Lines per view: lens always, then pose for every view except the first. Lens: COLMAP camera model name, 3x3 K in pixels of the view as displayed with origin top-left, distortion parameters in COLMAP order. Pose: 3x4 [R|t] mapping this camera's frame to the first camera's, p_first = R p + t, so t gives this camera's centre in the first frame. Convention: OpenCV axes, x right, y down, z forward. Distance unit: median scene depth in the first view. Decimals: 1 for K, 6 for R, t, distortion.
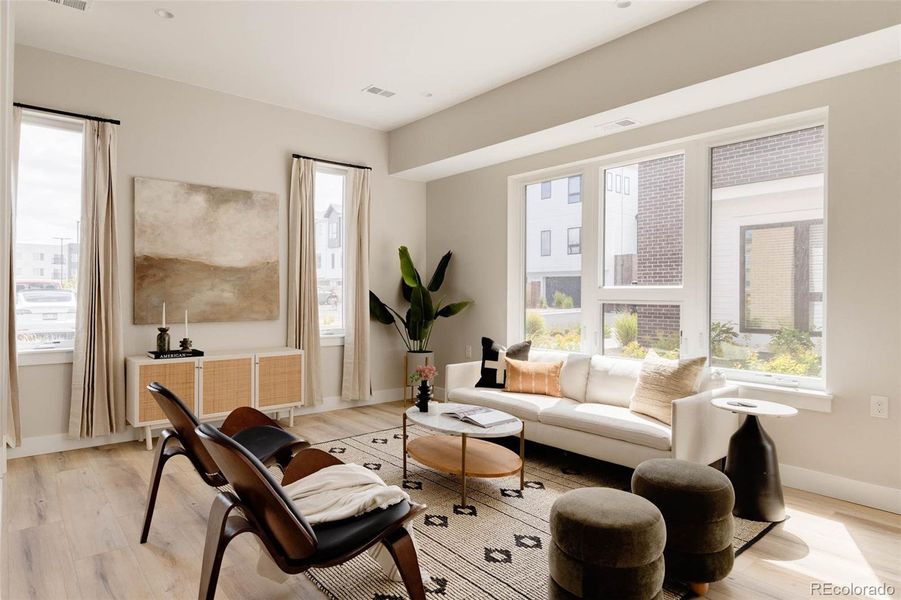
lens RADIAL K [[529.3, 0, 452.2], [0, 529.3, 297.8], [0, 0, 1]] dist [0.009035, -0.002887]
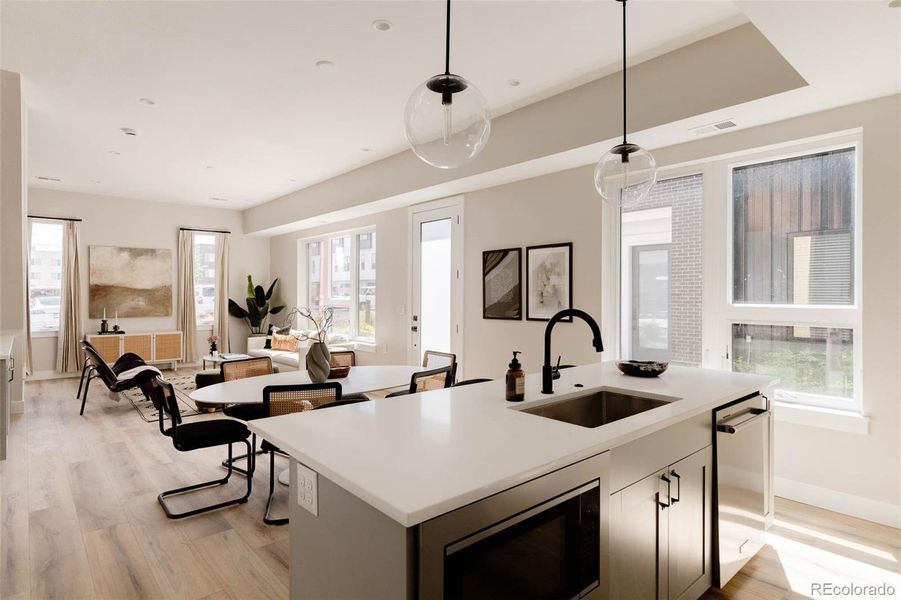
lens RADIAL K [[485.2, 0, 452.4], [0, 485.2, 295.6], [0, 0, 1]] dist [0.002727, -0.000430]
pose [[0.999435, -0.003188, 0.033448, 1.258916], [0.003191, 0.999995, -0.000015, -0.056863], [-0.033448, 0.000122, 0.999440, -1.568542]]
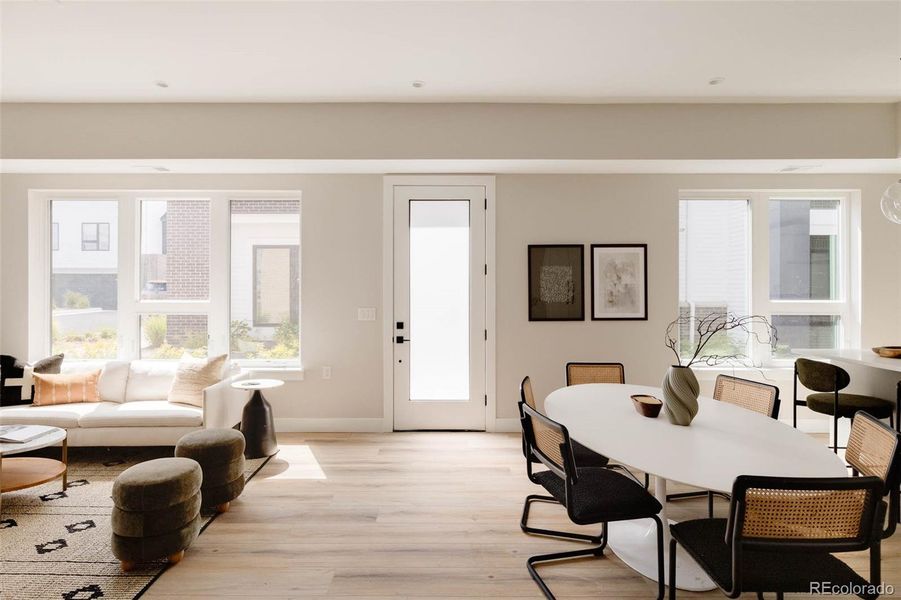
lens RADIAL K [[461.5, 0, 441.1], [0, 461.5, 292.4], [0, 0, 1]] dist [-0.003741, -0.000129]
pose [[0.636057, -0.002313, 0.771639, -0.145580], [0.004921, 0.999987, -0.001060, -0.066806], [-0.771627, 0.004472, 0.636060, -0.303608]]
